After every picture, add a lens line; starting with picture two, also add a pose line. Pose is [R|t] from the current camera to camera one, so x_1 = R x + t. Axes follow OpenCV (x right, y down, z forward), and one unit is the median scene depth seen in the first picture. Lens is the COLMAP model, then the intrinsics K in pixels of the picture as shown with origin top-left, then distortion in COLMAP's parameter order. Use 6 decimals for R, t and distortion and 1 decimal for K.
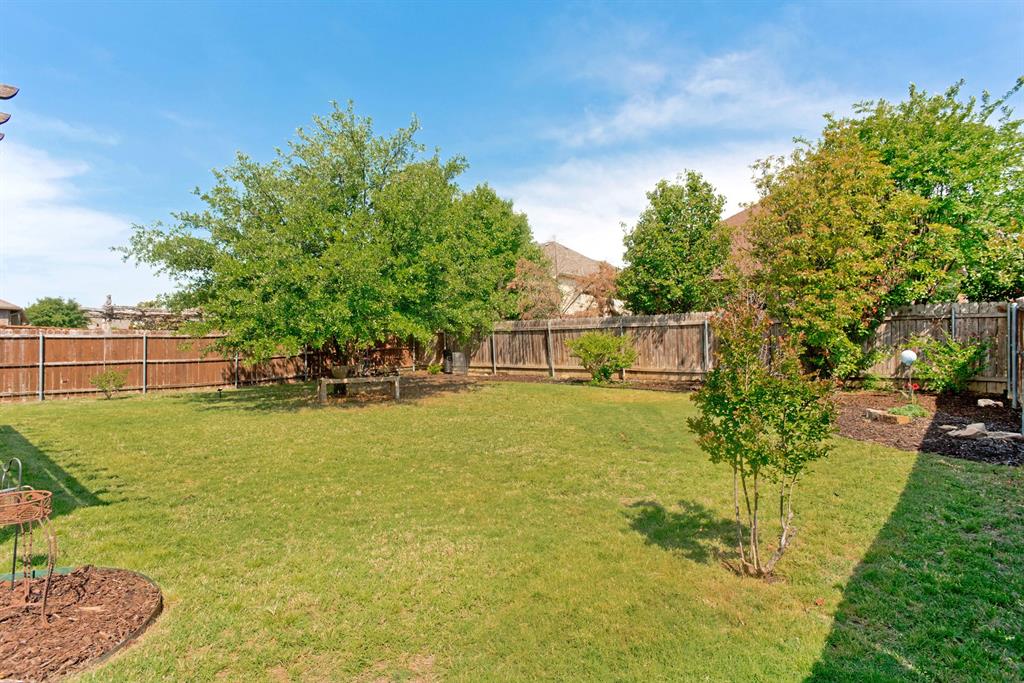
lens RADIAL K [[584.1, 0, 506.8], [0, 584.1, 354.1], [0, 0, 1]] dist [-0.003118, 0.000844]
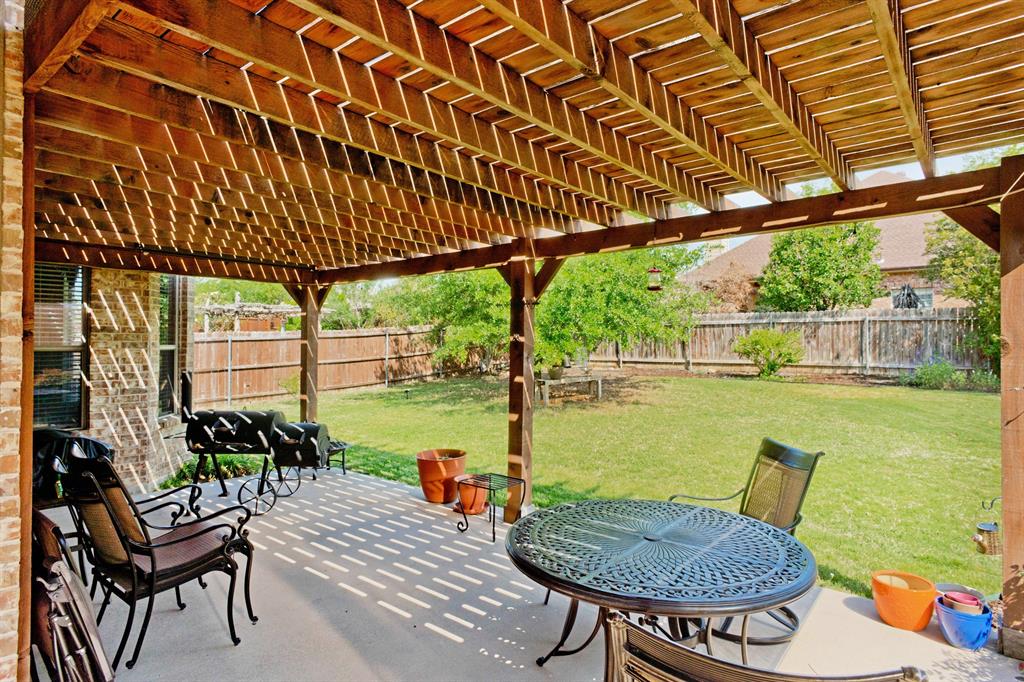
lens RADIAL K [[584.1, 0, 506.8], [0, 584.1, 353.6], [0, 0, 1]] dist [-0.003118, 0.000844]
pose [[0.995649, -0.012370, 0.092358, -0.372001], [0.009861, 0.999571, 0.027577, -0.024653], [-0.092659, -0.026546, 0.995344, 0.000542]]
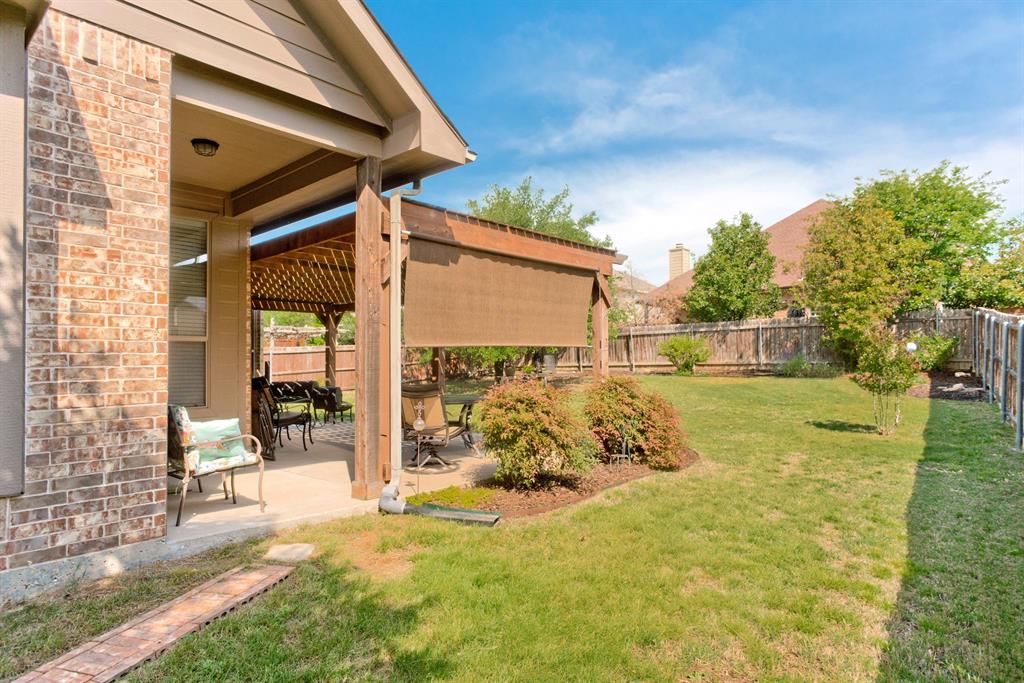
lens RADIAL K [[573.8, 0, 514.9], [0, 573.8, 344.2], [0, 0, 1]] dist [-0.004695, 0.000268]
pose [[0.996055, -0.031969, 0.082782, -0.312791], [0.033658, 0.999251, -0.019086, -0.006474], [-0.082110, 0.021797, 0.996385, -0.264487]]
